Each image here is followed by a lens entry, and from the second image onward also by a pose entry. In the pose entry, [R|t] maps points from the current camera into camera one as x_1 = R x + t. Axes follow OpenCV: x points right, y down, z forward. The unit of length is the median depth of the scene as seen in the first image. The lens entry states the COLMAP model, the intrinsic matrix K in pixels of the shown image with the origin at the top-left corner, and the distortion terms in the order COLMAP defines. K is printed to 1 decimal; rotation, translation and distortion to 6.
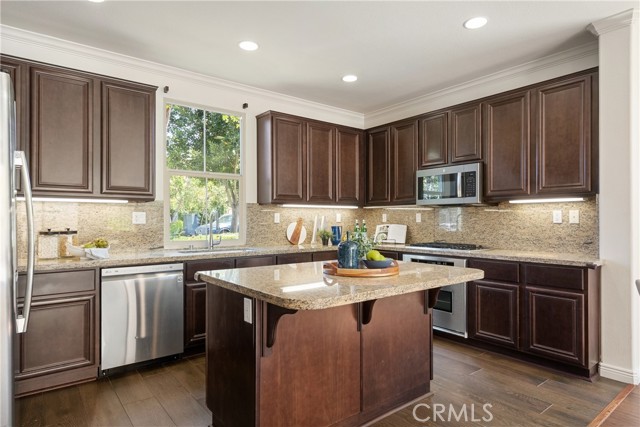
lens RADIAL K [[372.7, 0, 321.7], [0, 372.7, 218.6], [0, 0, 1]] dist [0.003870, 0.003012]
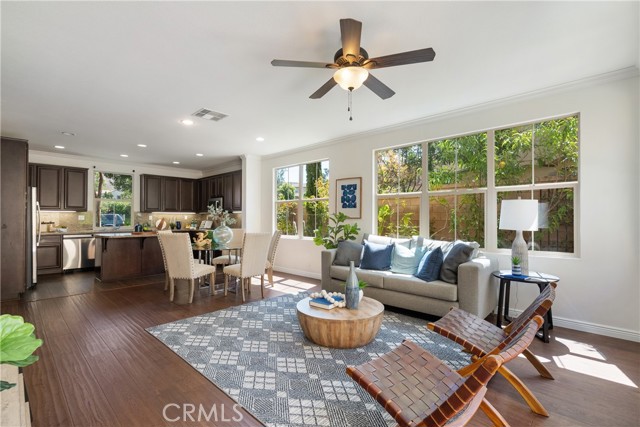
lens RADIAL K [[292.7, 0, 316.6], [0, 292.7, 215.2], [0, 0, 1]] dist [-0.000593, 0.000676]
pose [[0.991060, 0.005203, 0.133316, 0.842235], [-0.004068, 0.999953, -0.008788, -0.007308], [-0.133356, 0.008167, 0.991035, -1.208971]]
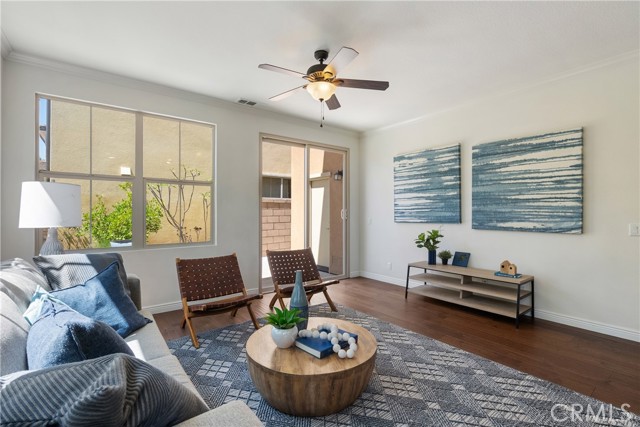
lens RADIAL K [[292.7, 0, 314.7], [0, 292.7, 213.9], [0, 0, 1]] dist [-0.000593, 0.000676]
pose [[-0.999653, 0.000615, 0.026327, 1.004530], [0.000706, 0.999994, 0.003464, -0.004598], [-0.026325, 0.003481, -0.999647, 0.198776]]
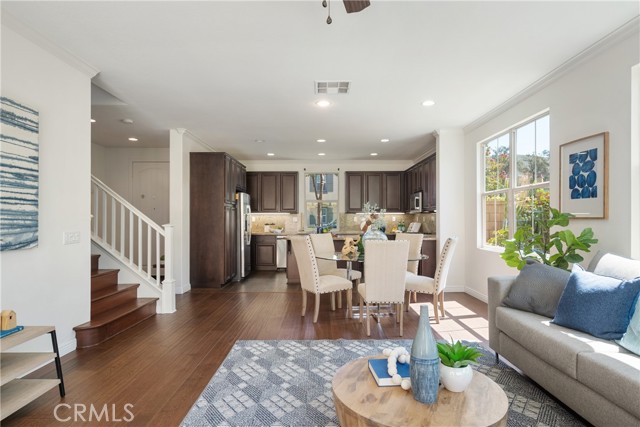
lens RADIAL K [[356.8, 0, 322.2], [0, 356.8, 218.7], [0, 0, 1]] dist [0.003319, 0.005111]
pose [[0.783711, -0.001374, -0.621124, 1.249817], [0.001950, 0.999998, 0.000248, -0.006702], [0.621122, -0.001405, 0.783712, -0.887616]]
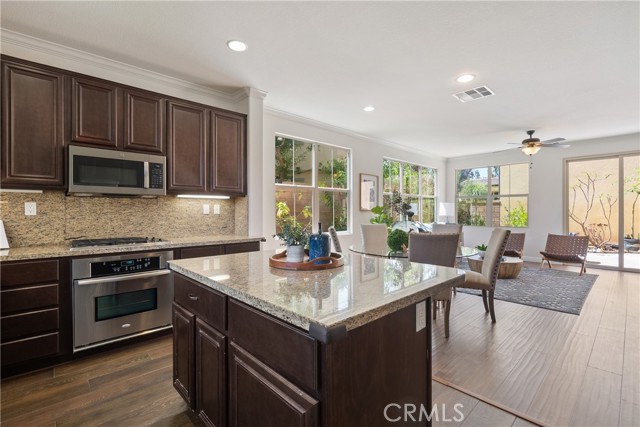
lens RADIAL K [[292.7, 0, 320.0], [0, 292.7, 212.3], [0, 0, 1]] dist [-0.000593, 0.000676]
pose [[-0.079254, -0.001954, 0.996853, -0.435135], [-0.002982, 0.999994, 0.001723, 0.002650], [-0.996850, -0.002836, -0.079260, 0.656743]]
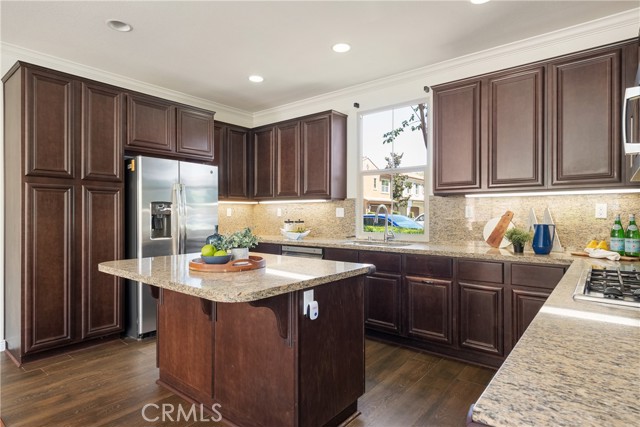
lens RADIAL K [[356.8, 0, 319.2], [0, 356.8, 211.6], [0, 0, 1]] dist [0.003319, 0.005111]
pose [[0.215787, -0.003781, -0.976433, 0.701418], [0.003474, 0.999989, -0.003105, -0.000637], [0.976434, -0.002722, 0.215798, 0.657574]]
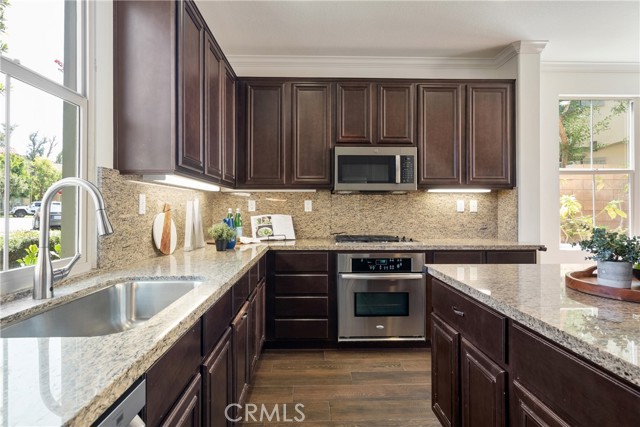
lens RADIAL K [[356.8, 0, 321.5], [0, 356.8, 204.9], [0, 0, 1]] dist [0.003319, 0.005111]
pose [[0.599031, 0.009687, 0.800667, -0.442787], [-0.004884, 0.999952, -0.008444, 0.002716], [-0.800711, 0.001148, 0.599050, 0.677846]]
